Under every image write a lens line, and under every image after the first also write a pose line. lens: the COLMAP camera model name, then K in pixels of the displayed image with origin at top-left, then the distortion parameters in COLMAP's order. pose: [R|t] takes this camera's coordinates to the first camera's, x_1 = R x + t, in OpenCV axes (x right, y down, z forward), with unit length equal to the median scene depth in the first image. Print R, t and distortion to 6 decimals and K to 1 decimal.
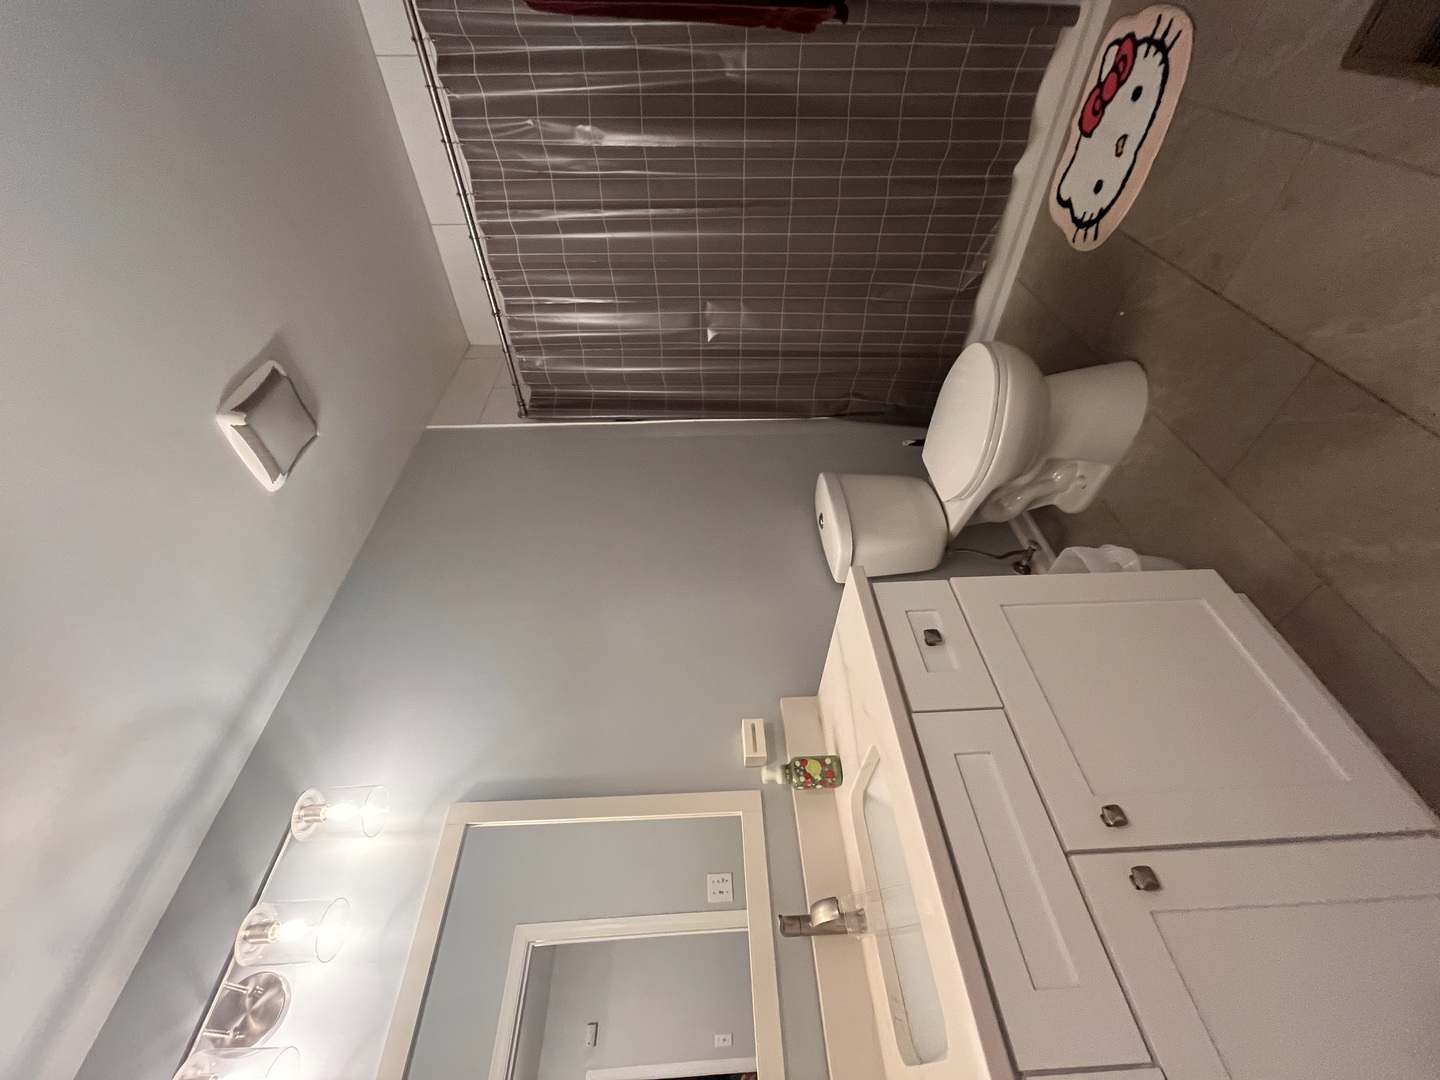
lens RADIAL K [[579.0, 0, 716.6], [0, 579.0, 540.7], [0, 0, 1]] dist [-0.003389, 0.000193]
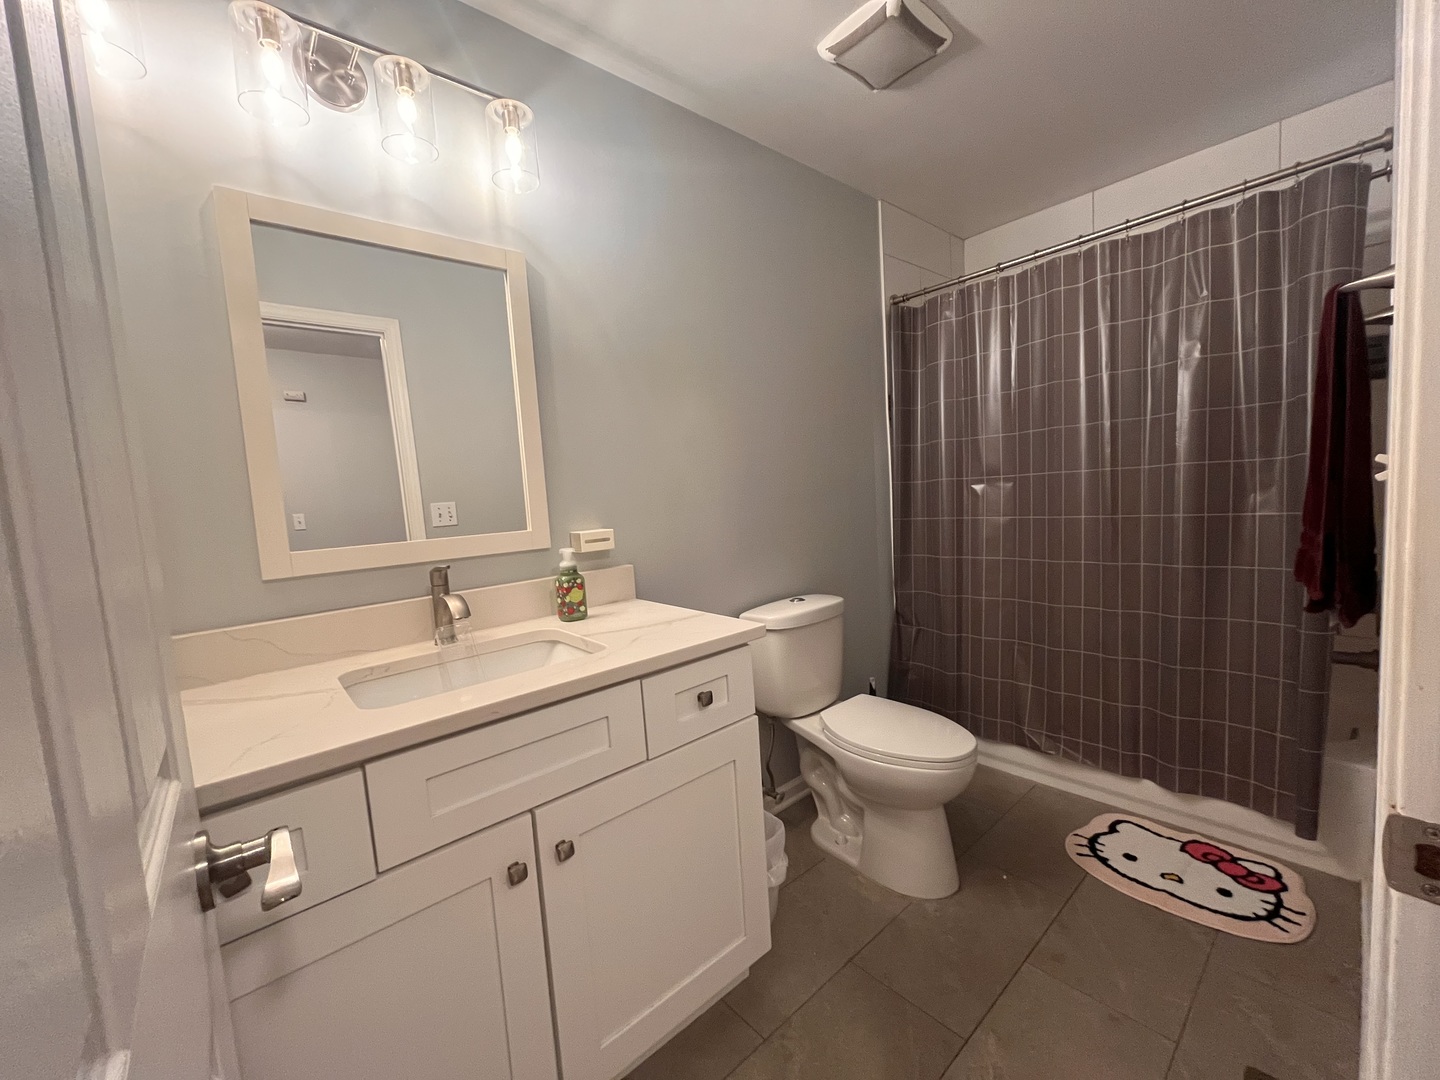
lens RADIAL K [[579.0, 0, 720.8], [0, 579.0, 535.5], [0, 0, 1]] dist [-0.003389, 0.000193]
pose [[0.031615, 0.997832, 0.057728, 0.001683], [-0.997463, 0.027812, 0.065534, 0.038148], [0.063786, -0.059653, 0.996179, -0.047335]]
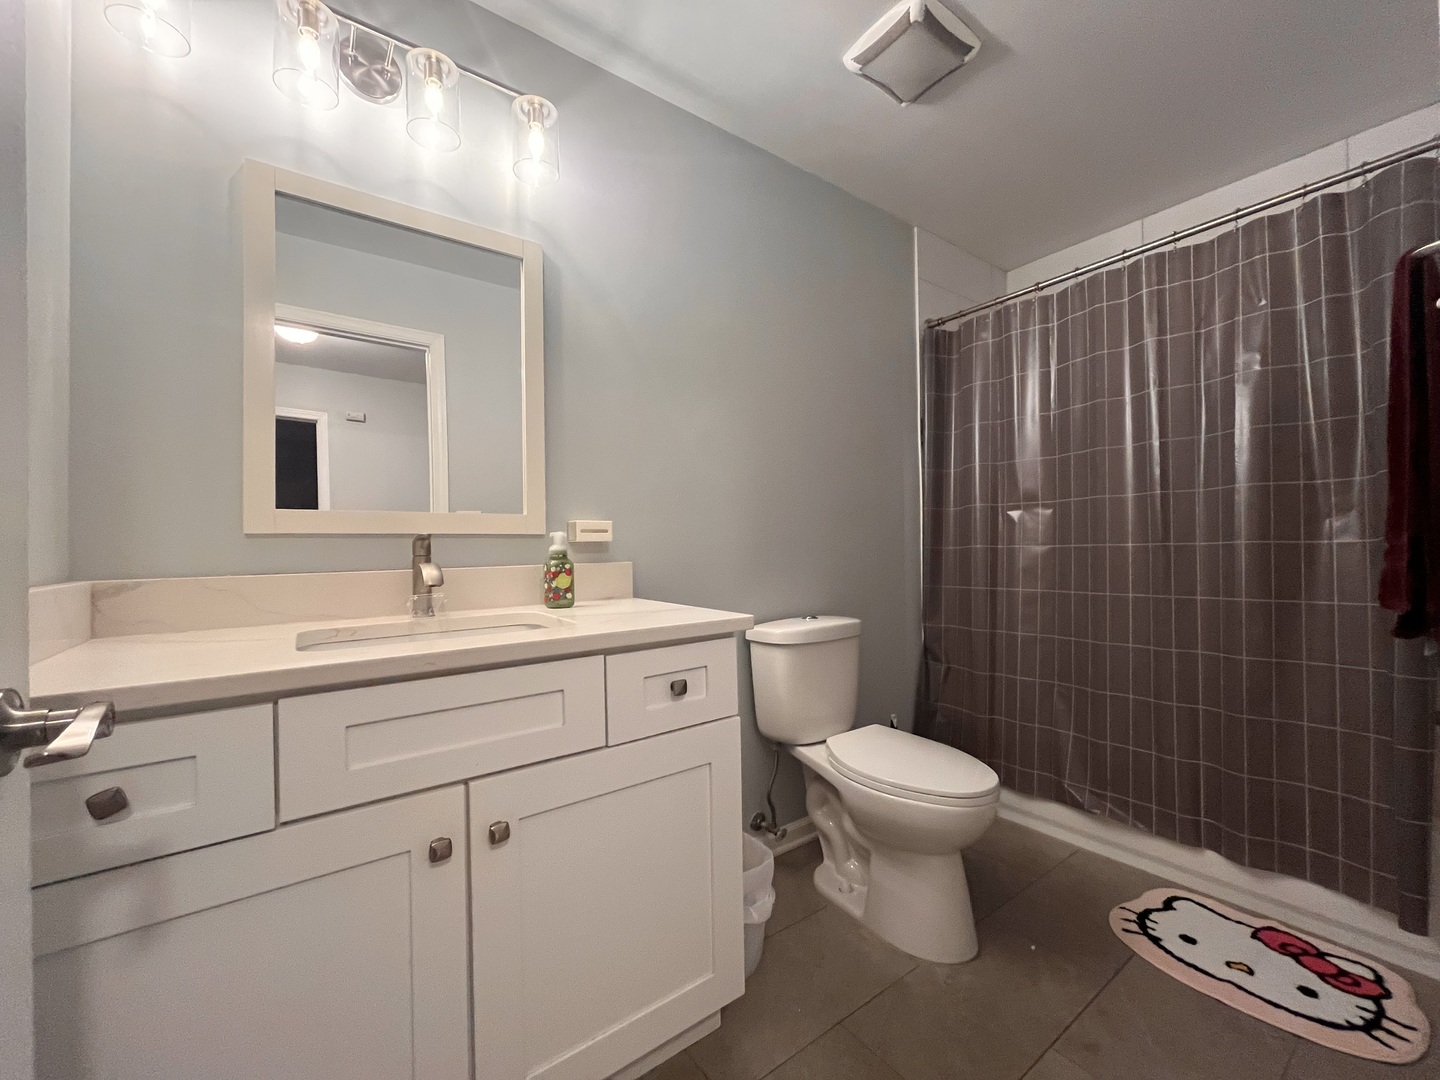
lens RADIAL K [[579.0, 0, 721.7], [0, 579.0, 535.6], [0, 0, 1]] dist [-0.003389, 0.000193]
pose [[-0.017932, 0.999192, -0.035976, 0.096977], [-0.989177, -0.012488, 0.146195, -0.033177], [0.145628, 0.038208, 0.988601, 0.007675]]
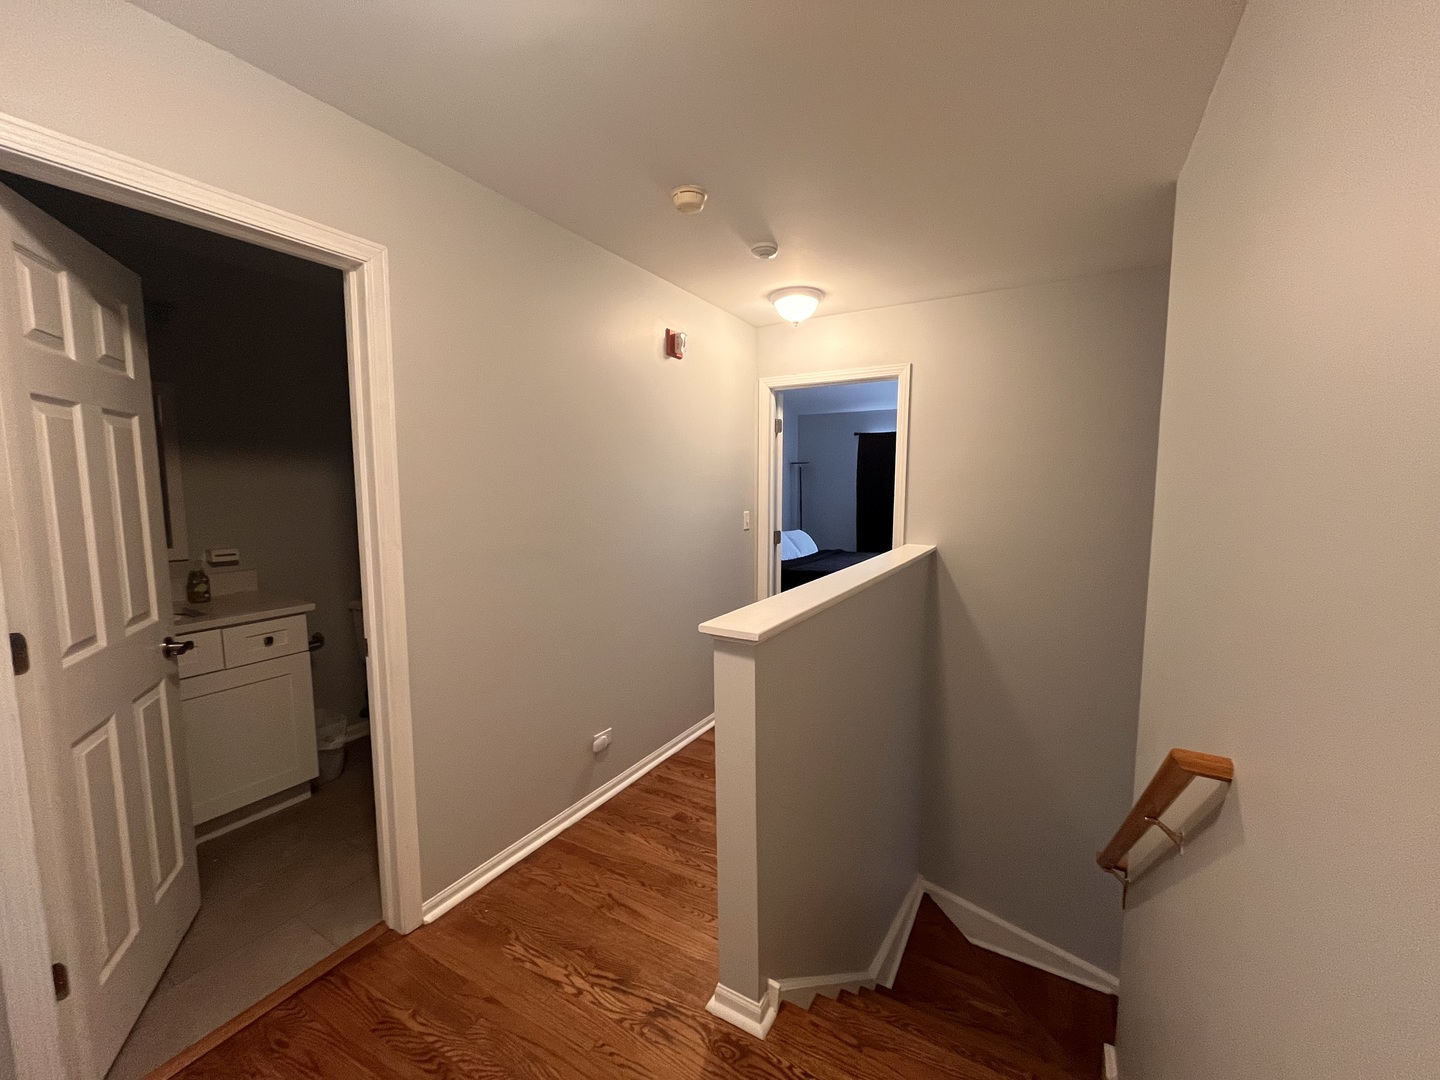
lens RADIAL K [[579.0, 0, 721.3], [0, 579.0, 543.8], [0, 0, 1]] dist [-0.003389, 0.000193]
pose [[-0.025894, 0.997119, 0.071300, -0.121297], [-0.965243, -0.006384, -0.261277, -0.599130], [-0.260069, -0.075587, 0.962627, -0.989273]]
